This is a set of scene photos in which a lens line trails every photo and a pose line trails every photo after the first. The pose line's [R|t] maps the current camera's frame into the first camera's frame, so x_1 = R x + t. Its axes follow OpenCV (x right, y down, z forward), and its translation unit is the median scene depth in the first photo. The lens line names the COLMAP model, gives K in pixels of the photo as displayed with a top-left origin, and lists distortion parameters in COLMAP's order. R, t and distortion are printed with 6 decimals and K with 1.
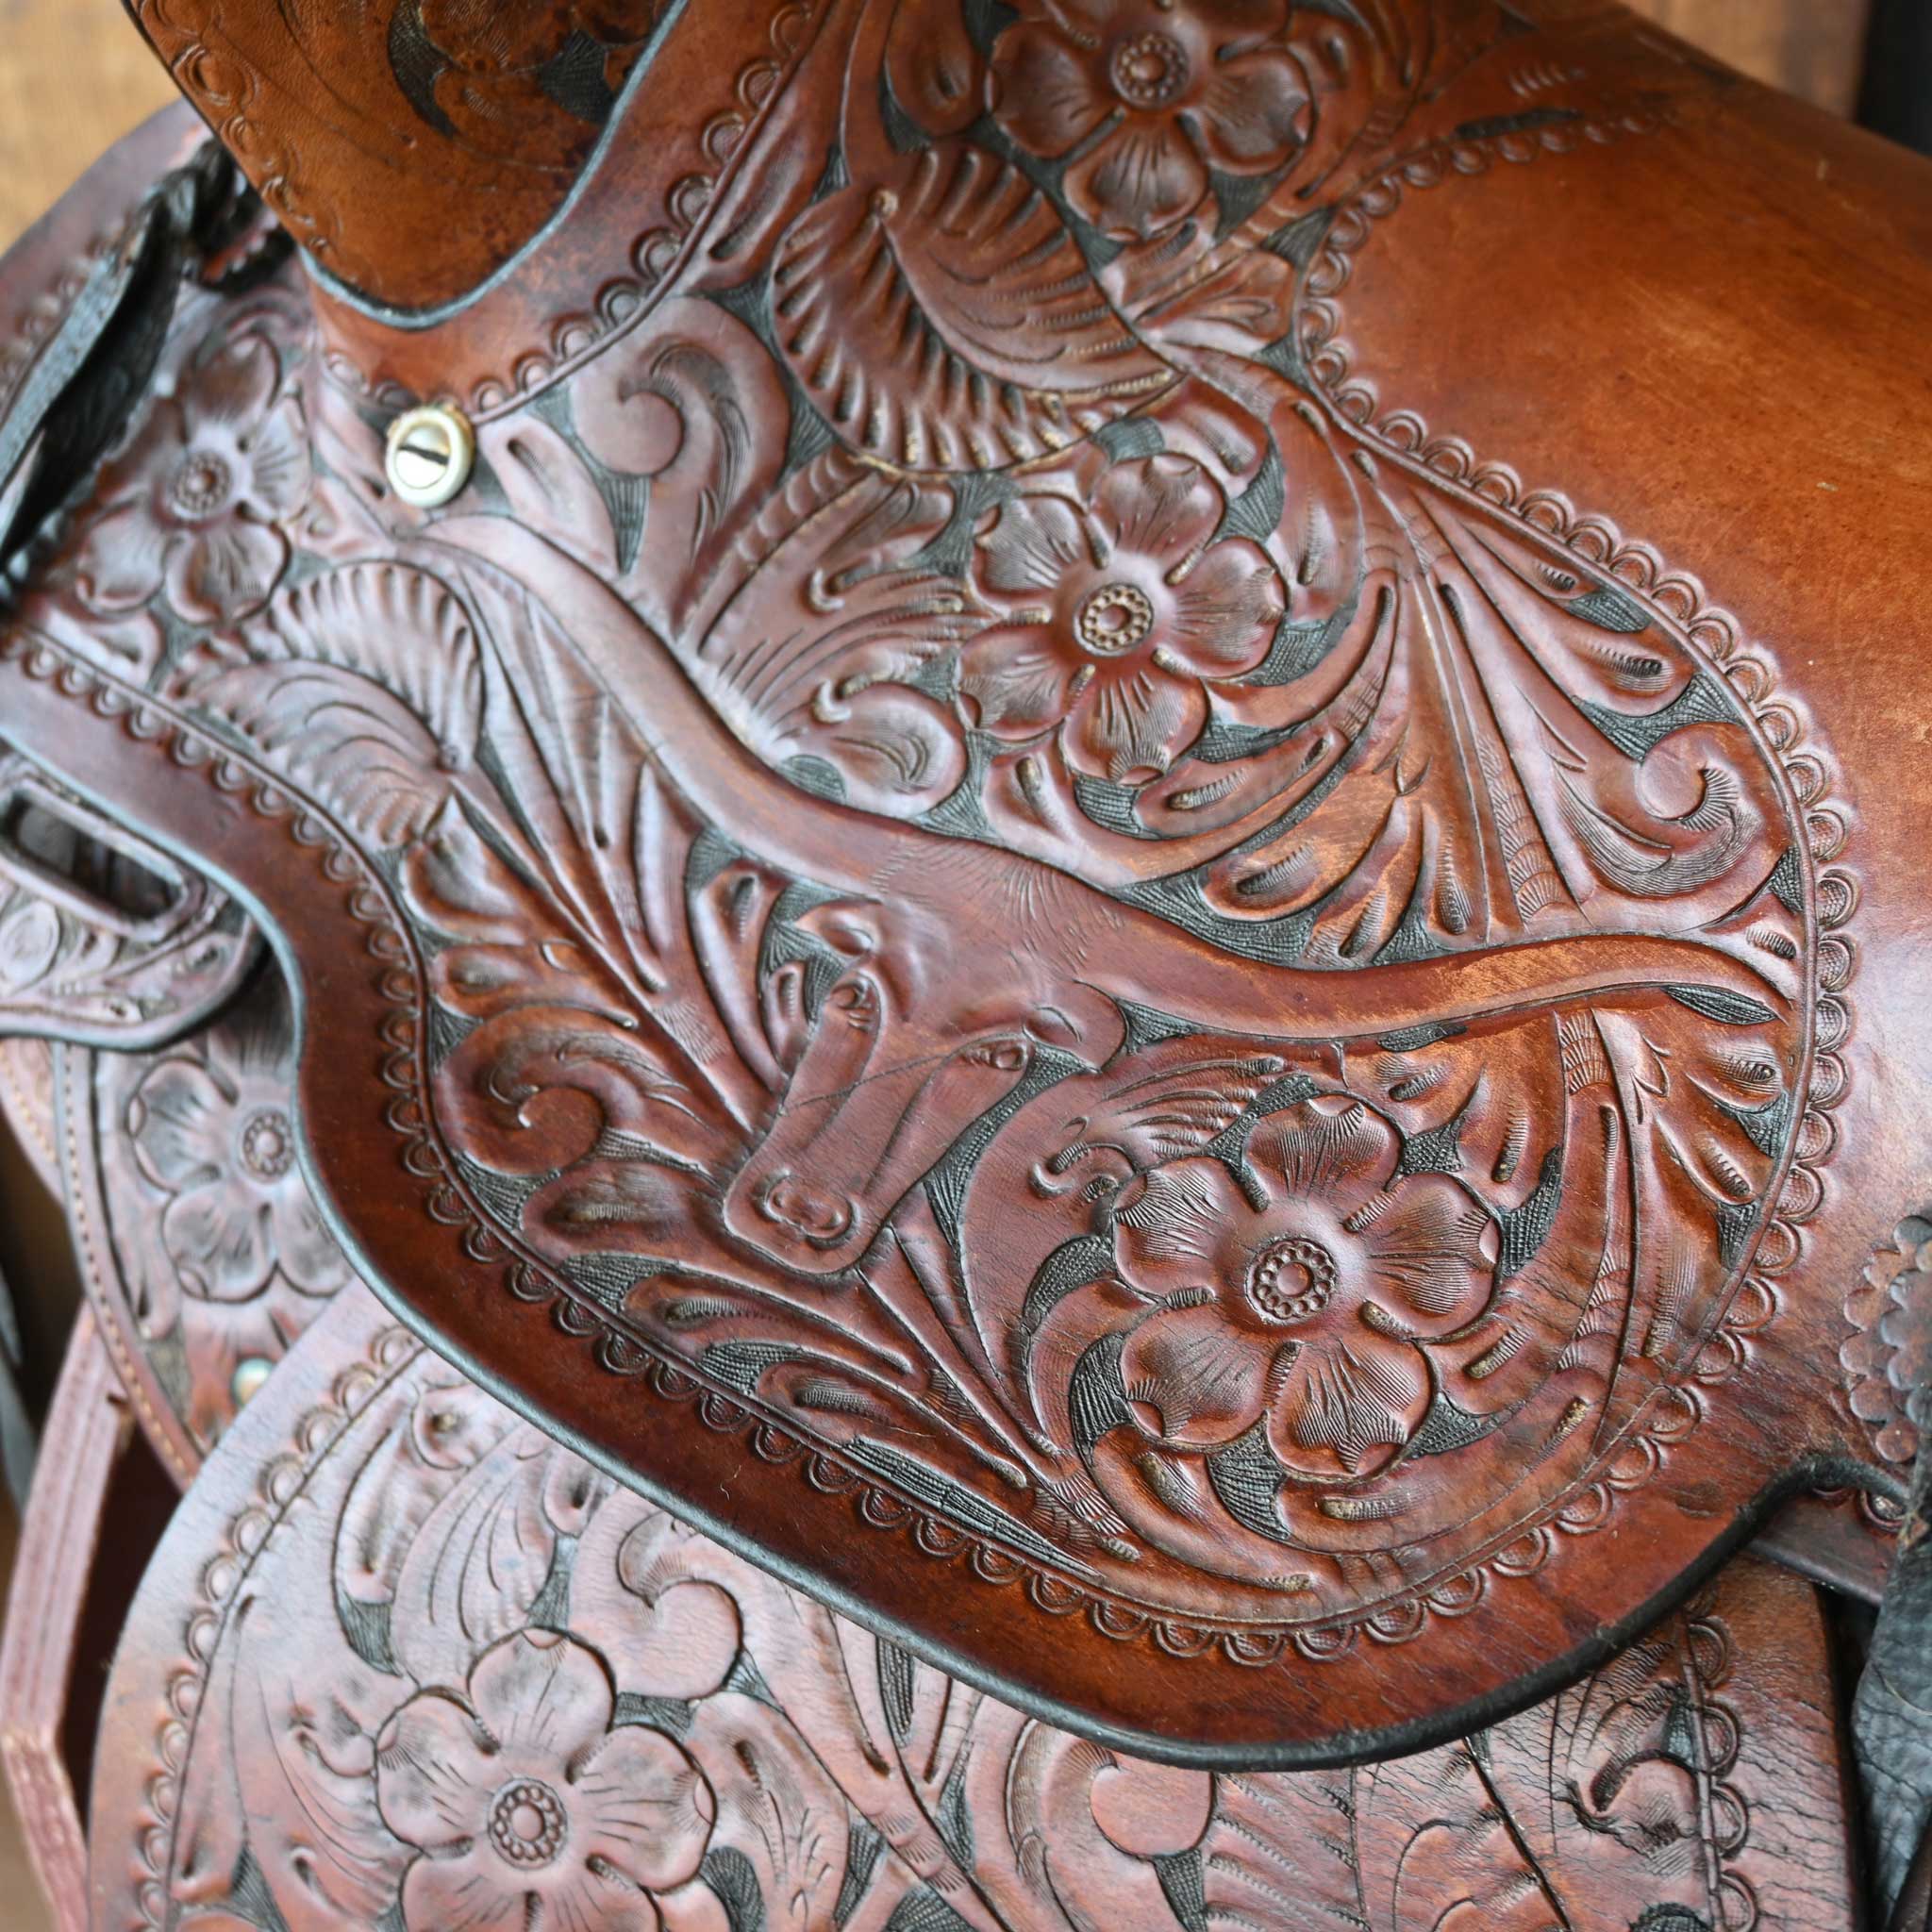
lens RADIAL K [[2563.5, 0, 1034.5], [0, 2563.5, 963.9], [0, 0, 1]] dist [0.018002, 0.024247]
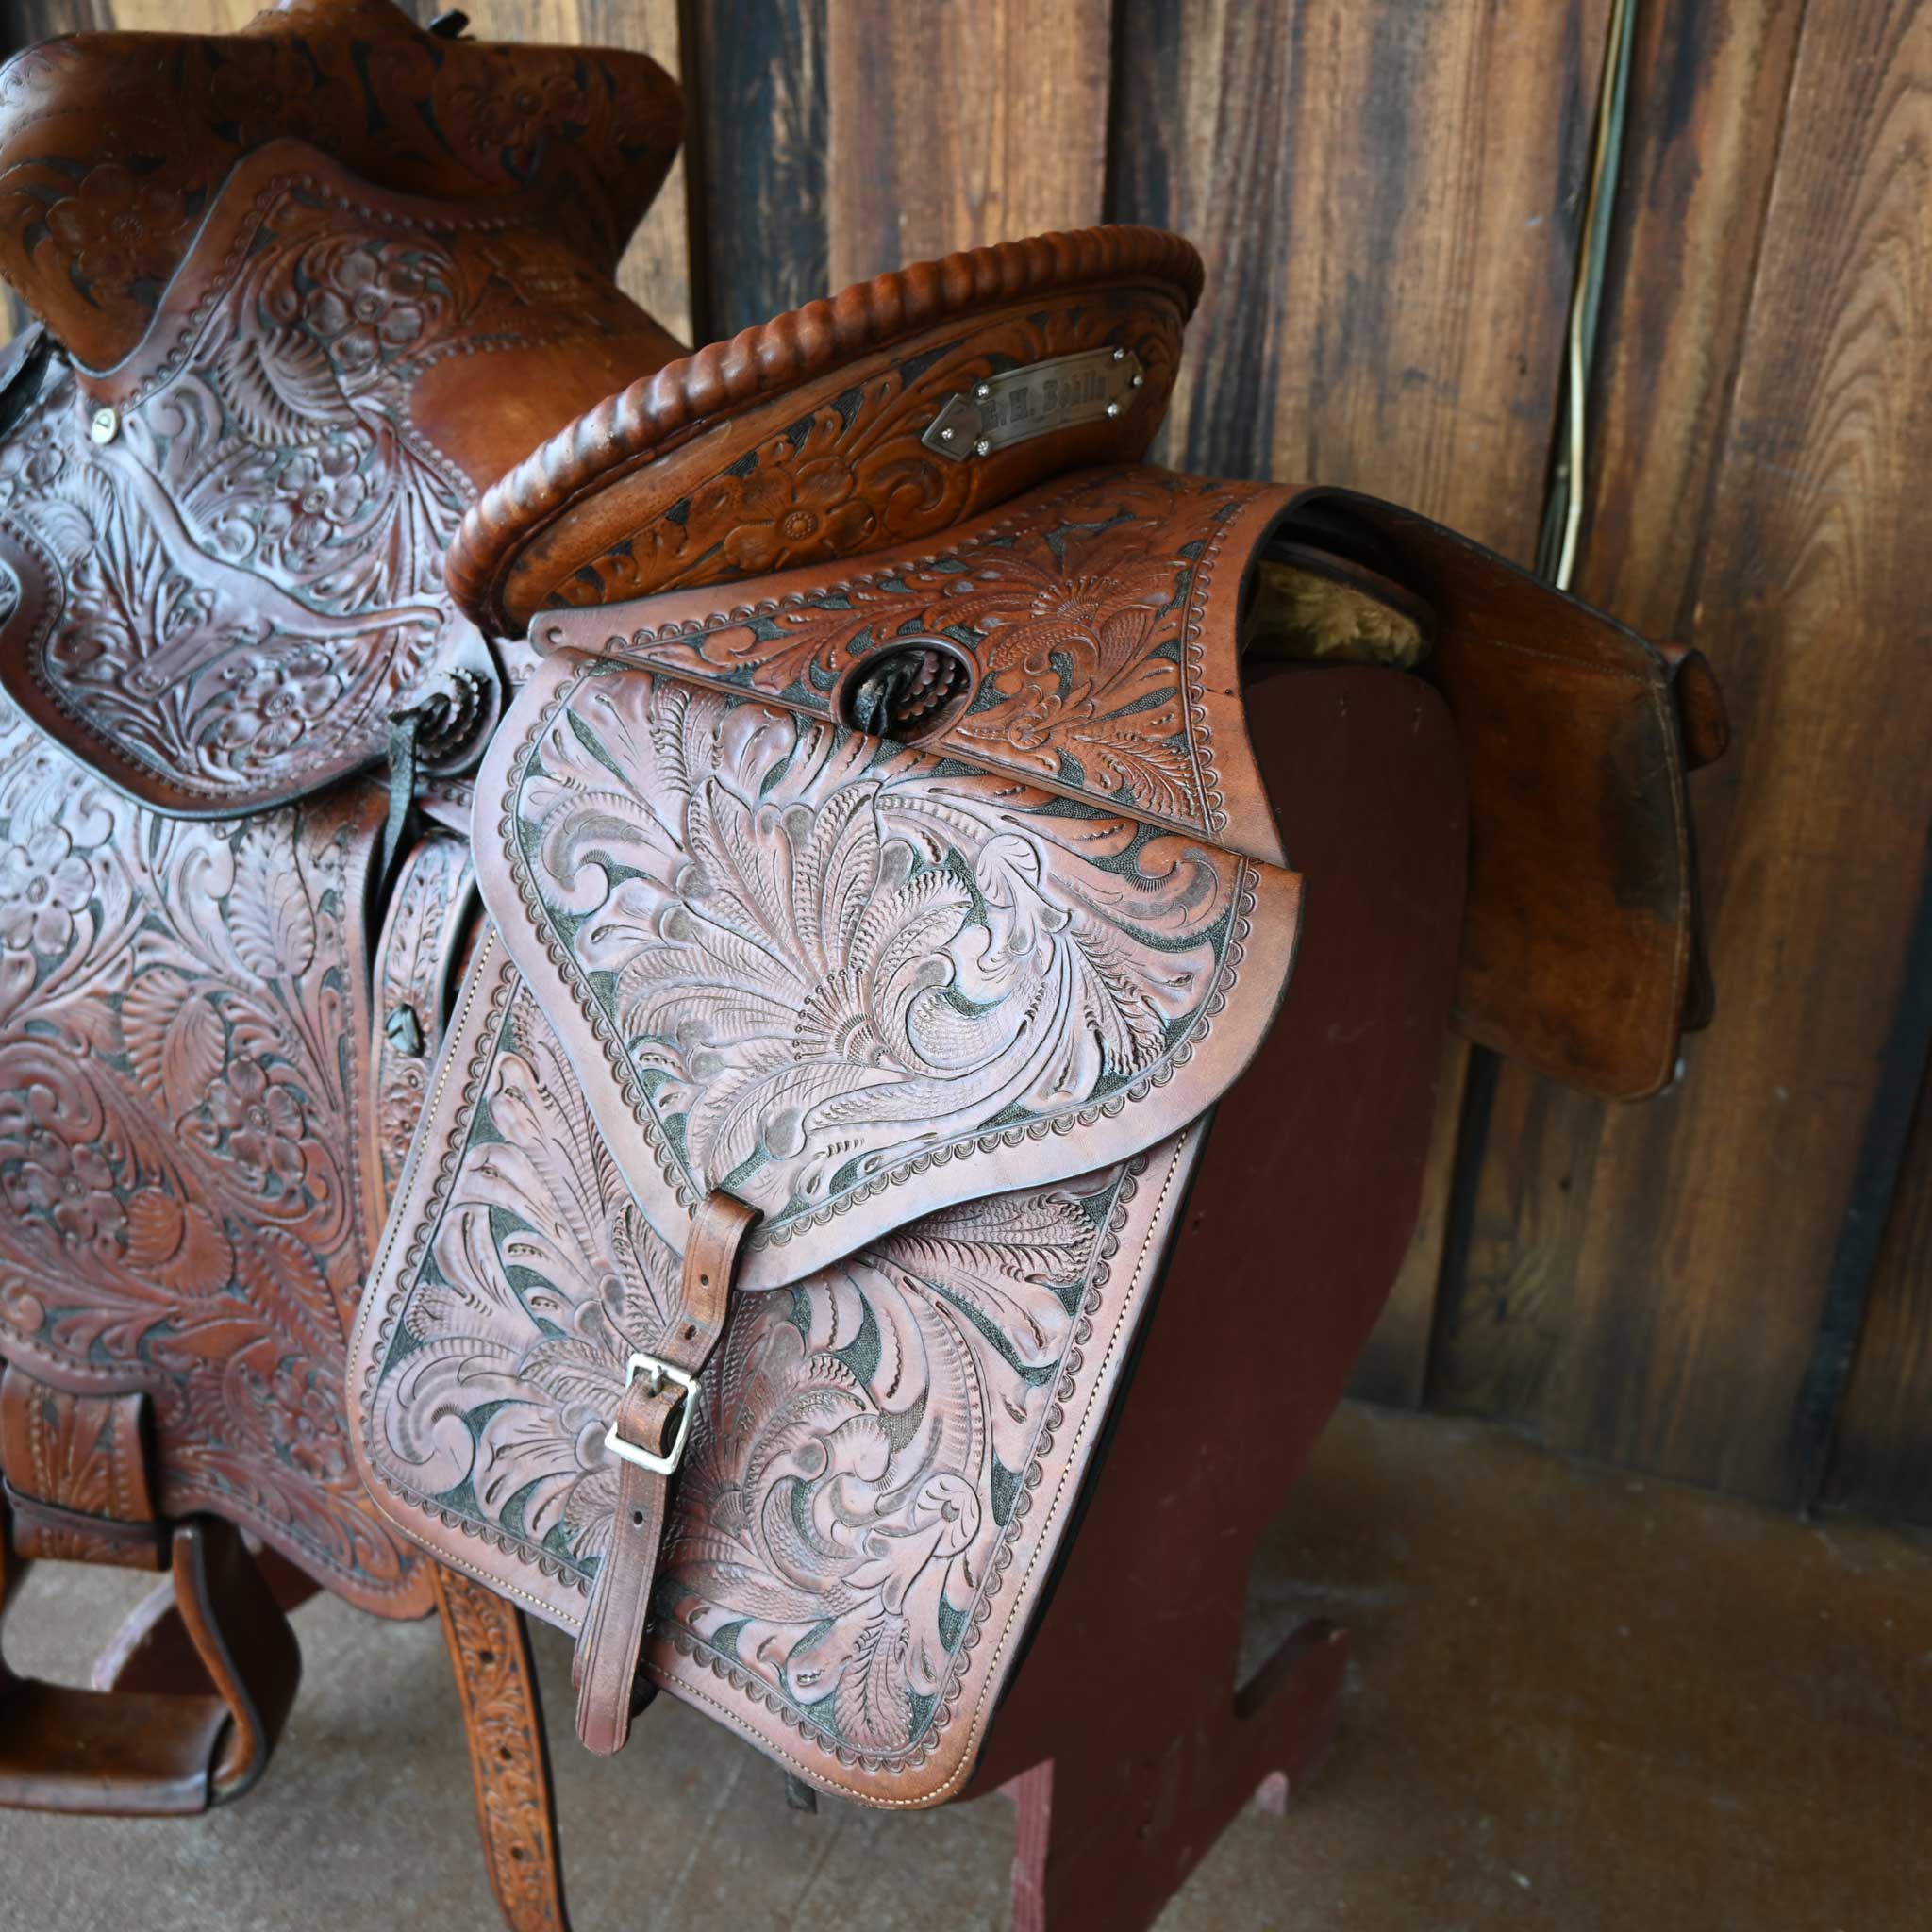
lens RADIAL K [[2114.6, 0, 1101.4], [0, 2114.6, 960.4], [0, 0, 1]] dist [-0.011544, 0.006617]
pose [[0.991217, 0.106537, -0.078352, 1.090831], [-0.111173, 0.992142, -0.057399, 0.390688], [0.071622, 0.065606, 0.995272, -1.156841]]
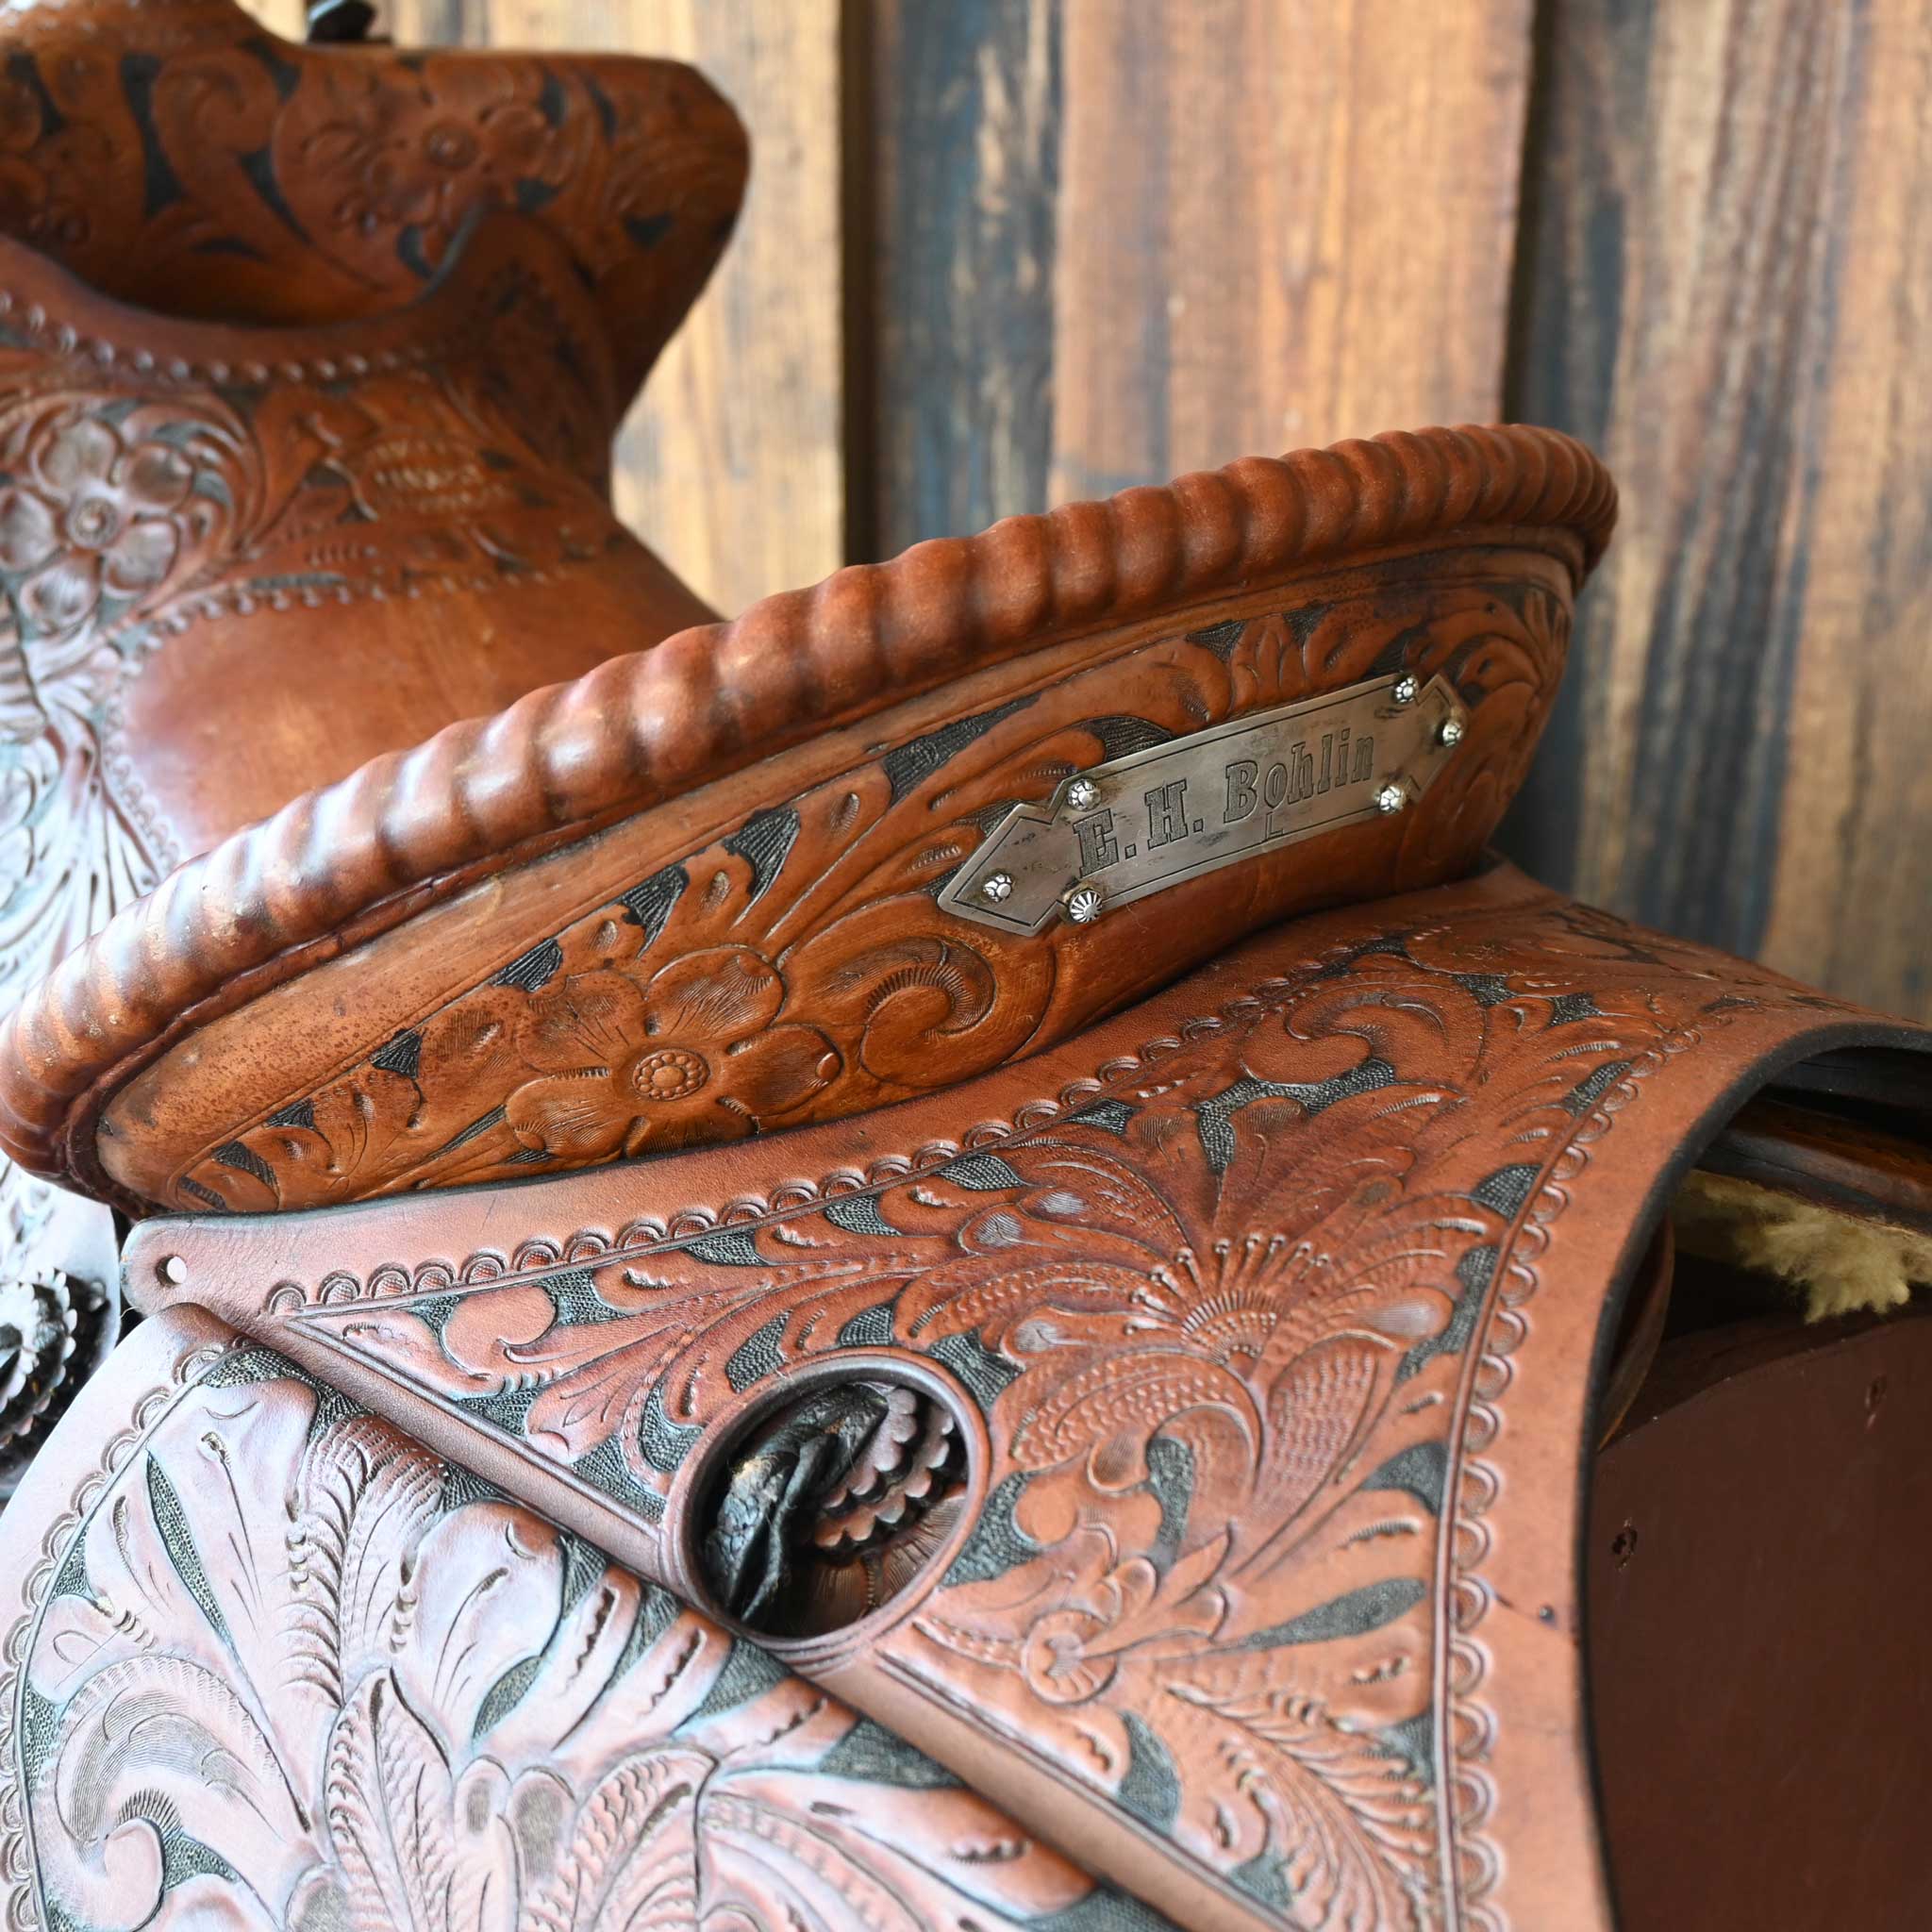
lens RADIAL K [[2904.6, 0, 1015.7], [0, 2904.6, 966.1], [0, 0, 1]] dist [0.020308, -0.092419]
pose [[0.950297, 0.145414, -0.275301, 1.102645], [-0.182001, 0.976870, -0.112257, 0.001513], [0.252609, 0.156782, 0.954782, -0.475332]]
